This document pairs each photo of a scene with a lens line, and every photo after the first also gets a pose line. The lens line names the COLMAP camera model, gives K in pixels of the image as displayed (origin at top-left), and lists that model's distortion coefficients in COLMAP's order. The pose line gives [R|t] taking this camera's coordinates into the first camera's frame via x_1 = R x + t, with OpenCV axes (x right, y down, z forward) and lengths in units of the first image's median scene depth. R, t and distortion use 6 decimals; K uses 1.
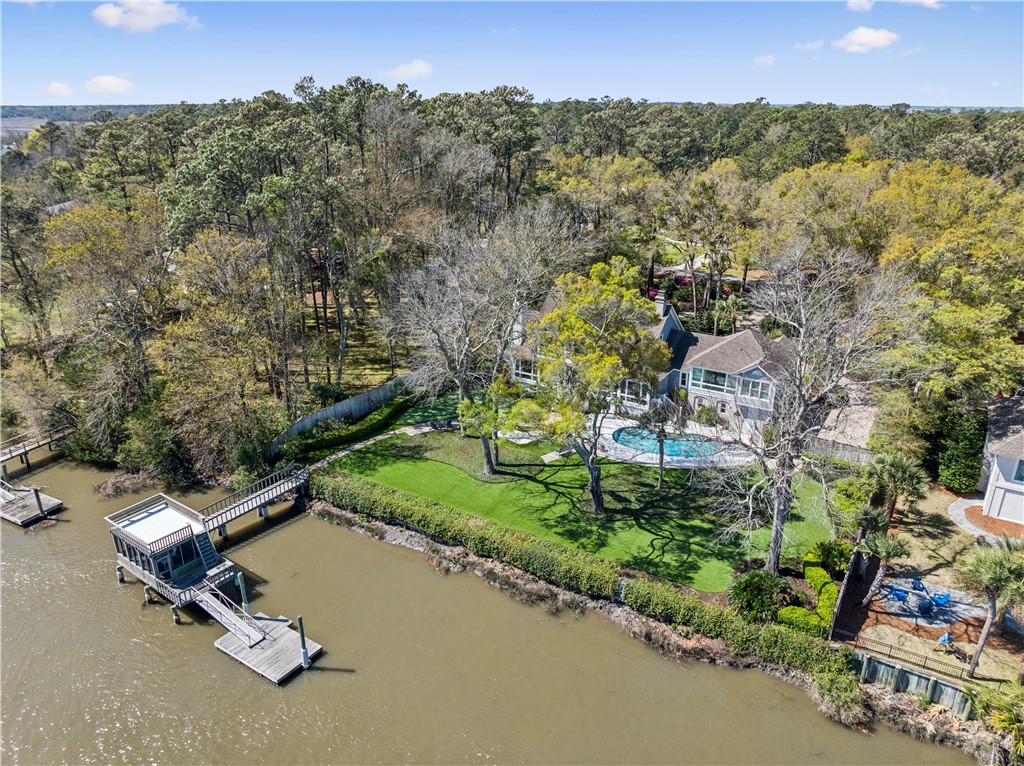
lens RADIAL K [[709.4, 0, 512.0], [0, 709.4, 383.0], [0, 0, 1]] dist [-0.034265, -0.003157]
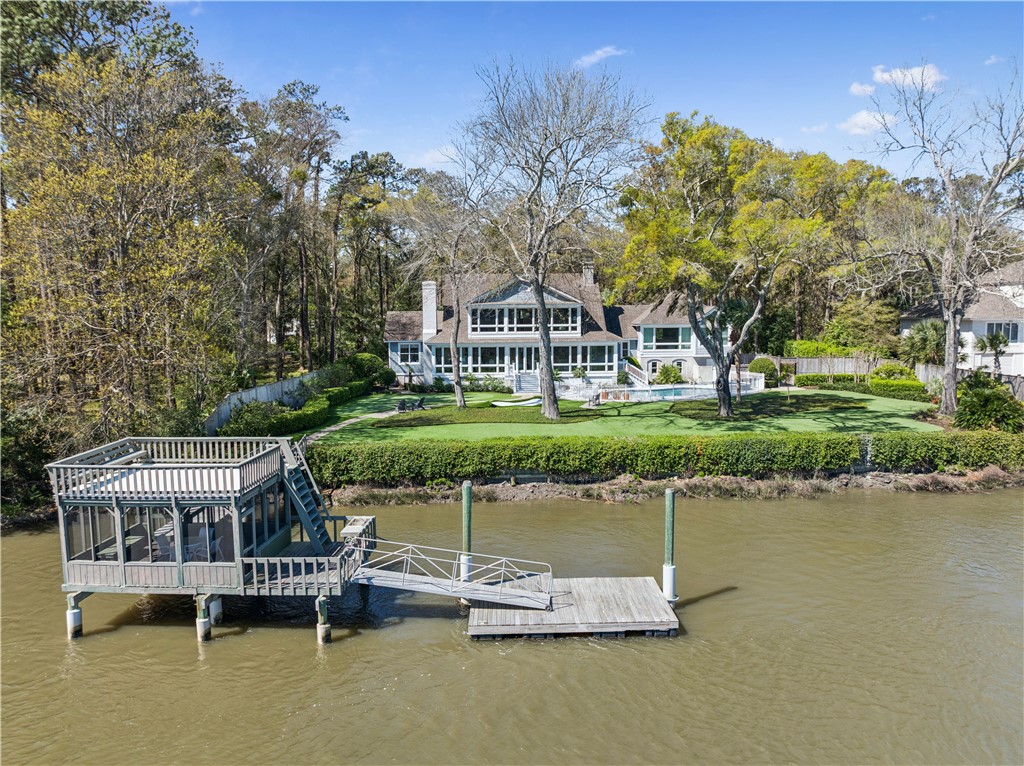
lens RADIAL K [[717.5, 0, 512.0], [0, 717.5, 383.0], [0, 0, 1]] dist [-0.033770, -0.001285]
pose [[0.834562, -0.069027, 0.546573, -0.563057], [0.211148, 0.956435, -0.201613, 0.279815], [-0.508845, 0.283666, 0.812780, 0.504732]]
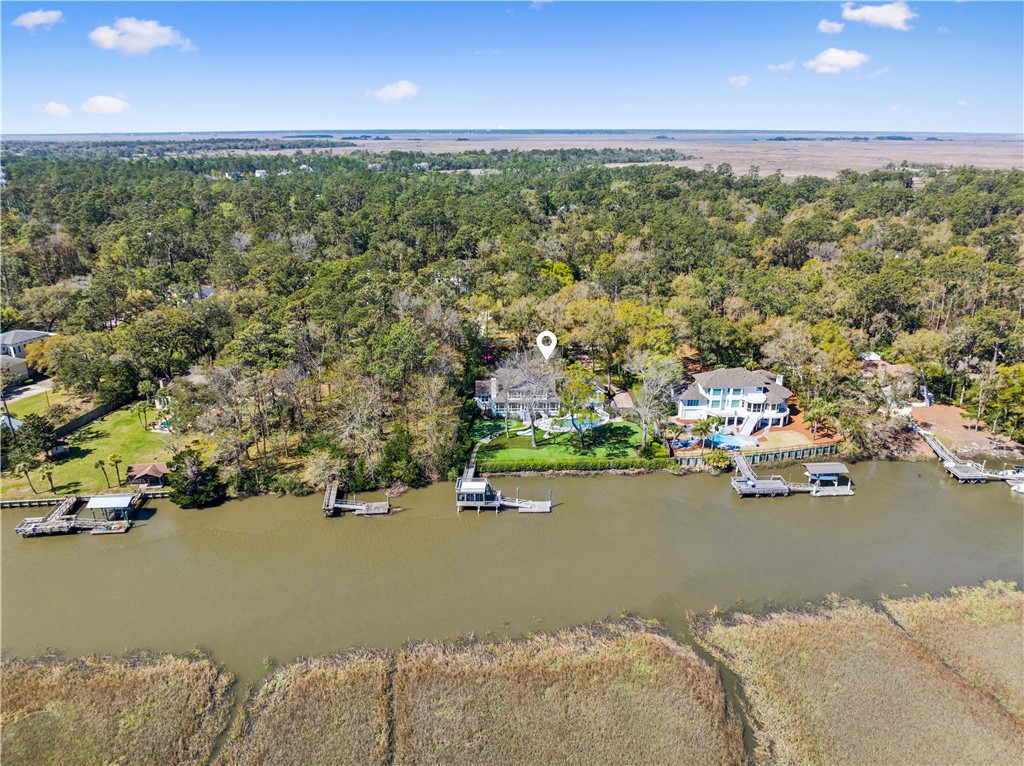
lens RADIAL K [[709.4, 0, 512.0], [0, 709.4, 383.0], [0, 0, 1]] dist [-0.034265, -0.003157]
pose [[0.837271, -0.191279, 0.512239, -1.684429], [0.202526, 0.978672, 0.034417, -0.250838], [-0.507898, 0.074925, 0.858153, -1.459632]]
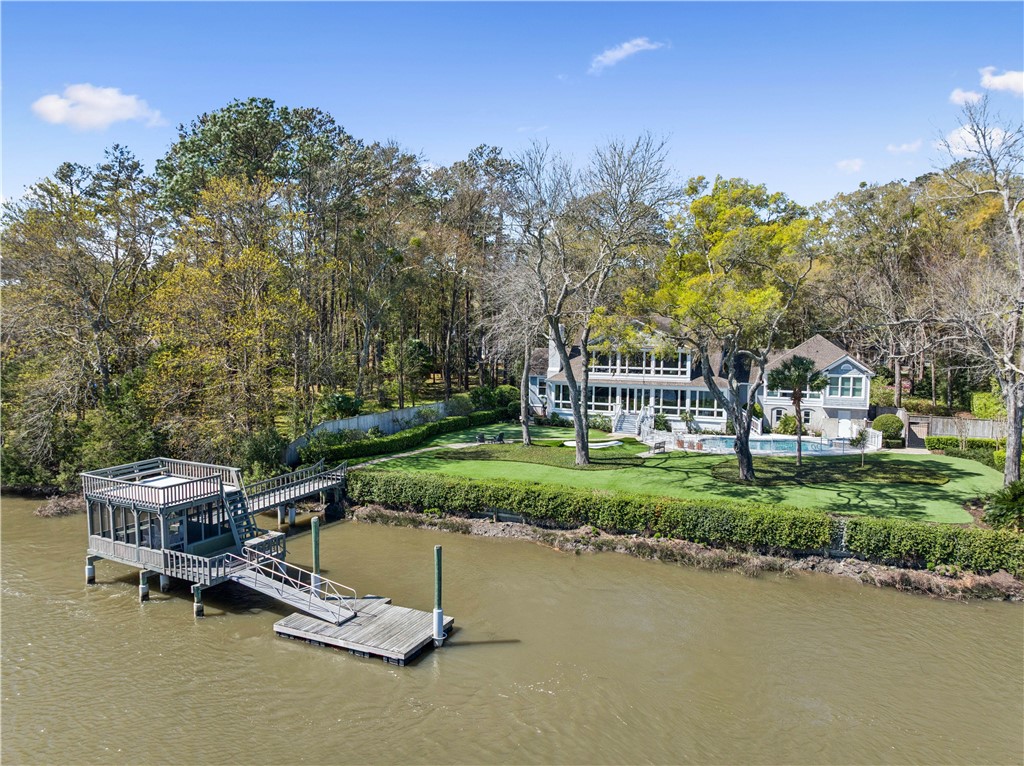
lens RADIAL K [[709.4, 0, 512.0], [0, 709.4, 383.0], [0, 0, 1]] dist [-0.034265, -0.003157]
pose [[0.989501, -0.013435, 0.143902, -0.267653], [0.052773, 0.960508, -0.273200, 0.303828], [-0.134549, 0.277926, 0.951133, 0.291484]]
